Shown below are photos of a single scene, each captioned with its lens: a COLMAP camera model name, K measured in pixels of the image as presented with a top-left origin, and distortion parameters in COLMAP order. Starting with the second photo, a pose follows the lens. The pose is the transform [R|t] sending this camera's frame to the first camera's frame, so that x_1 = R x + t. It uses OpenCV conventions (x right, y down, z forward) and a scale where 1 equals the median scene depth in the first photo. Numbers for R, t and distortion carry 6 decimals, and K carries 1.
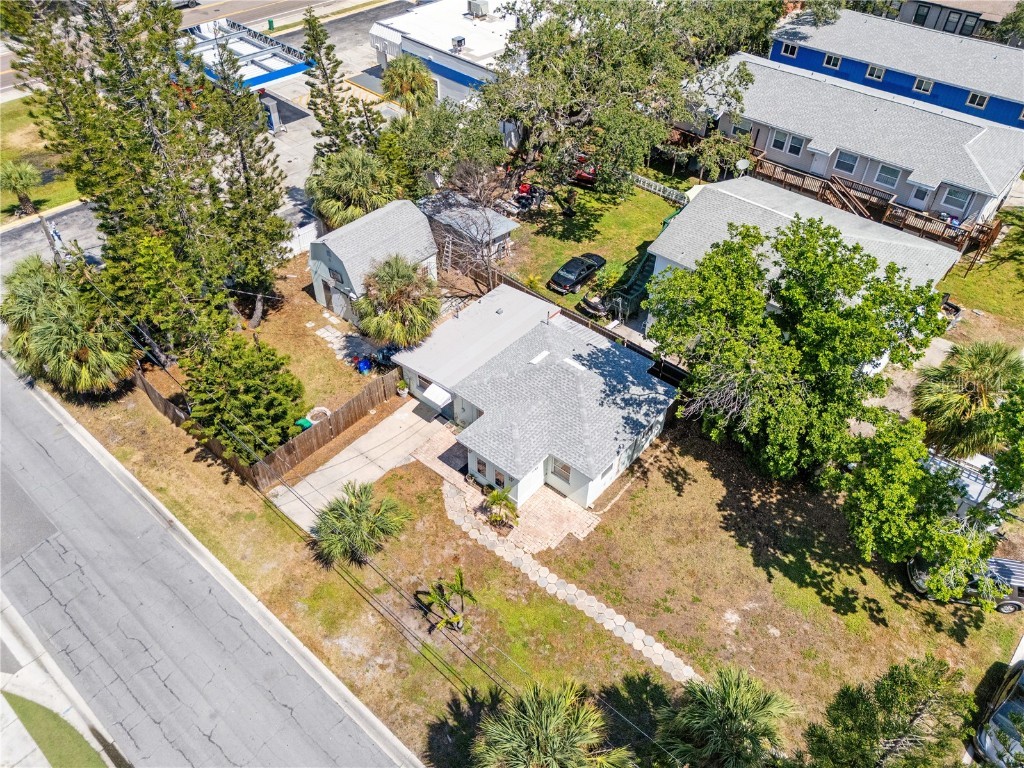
lens RADIAL K [[753.6, 0, 512.0], [0, 753.6, 384.0], [0, 0, 1]] dist [0.072617, -0.072687]
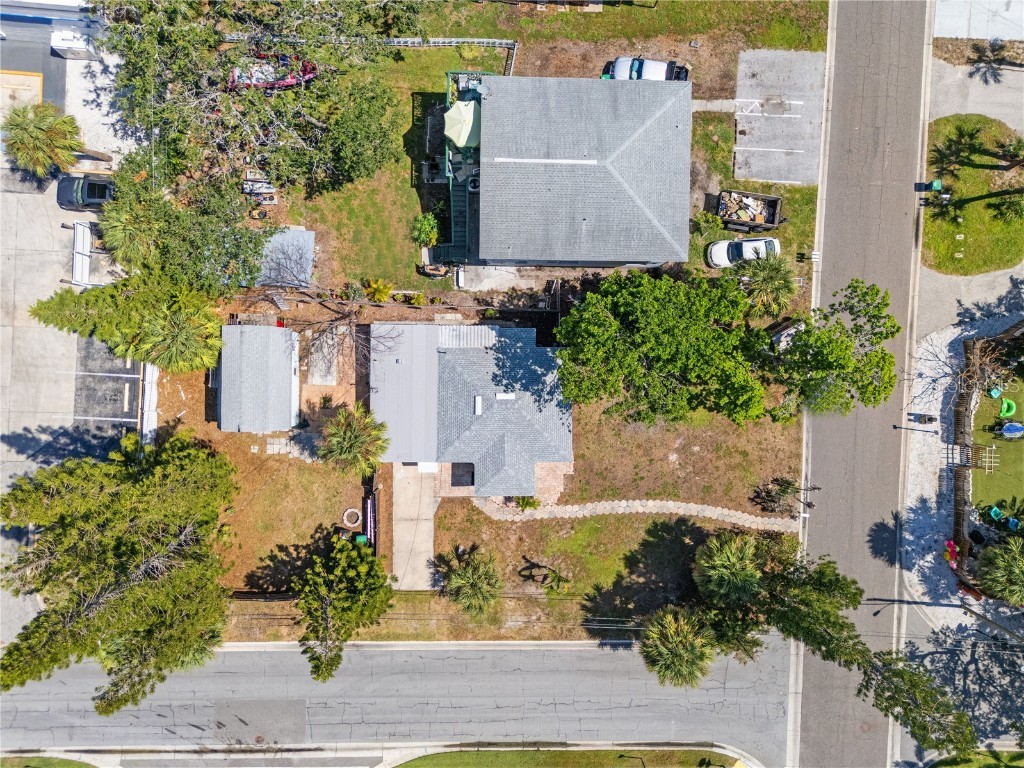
lens RADIAL K [[753.6, 0, 512.0], [0, 753.6, 384.0], [0, 0, 1]] dist [0.072617, -0.072687]
pose [[0.761457, -0.648084, 0.013065, 0.076932], [0.425279, 0.514684, 0.744472, -0.854363], [-0.489205, -0.561327, 0.667526, 0.120282]]
